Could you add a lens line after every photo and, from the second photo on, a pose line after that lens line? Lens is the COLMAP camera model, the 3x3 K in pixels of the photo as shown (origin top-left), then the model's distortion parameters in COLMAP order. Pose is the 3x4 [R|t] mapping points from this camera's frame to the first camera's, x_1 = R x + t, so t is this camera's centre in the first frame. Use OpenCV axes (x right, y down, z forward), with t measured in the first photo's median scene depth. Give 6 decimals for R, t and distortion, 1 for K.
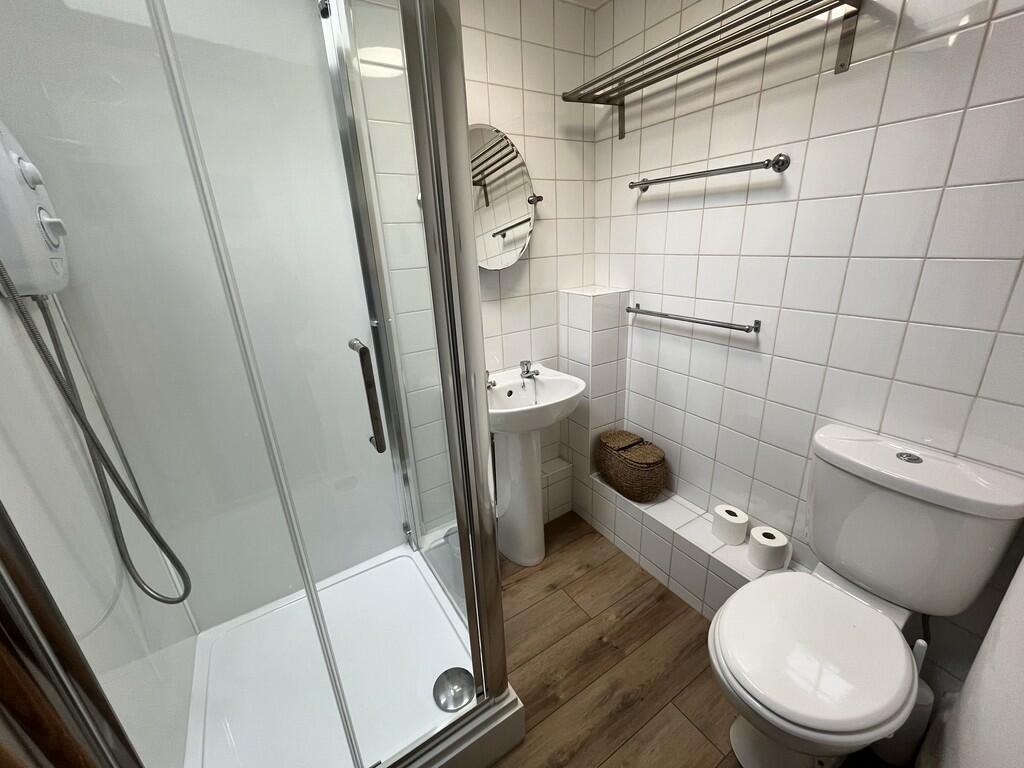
lens RADIAL K [[415.2, 0, 507.3], [0, 415.2, 381.1], [0, 0, 1]] dist [-0.006082, 0.001152]
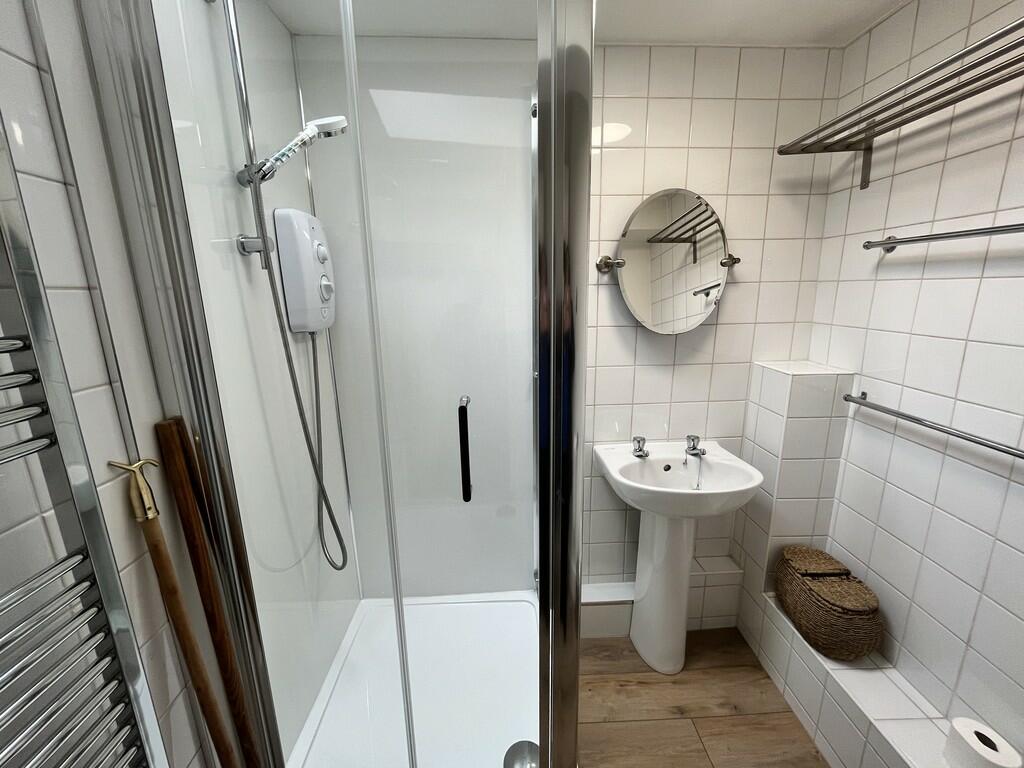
lens RADIAL K [[415.2, 0, 508.8], [0, 415.2, 380.2], [0, 0, 1]] dist [-0.006082, 0.001152]
pose [[0.861787, 0.141076, -0.487258, 0.120734], [-0.189086, 0.980661, -0.050494, -0.046515], [0.470712, 0.135649, 0.871797, 0.022619]]
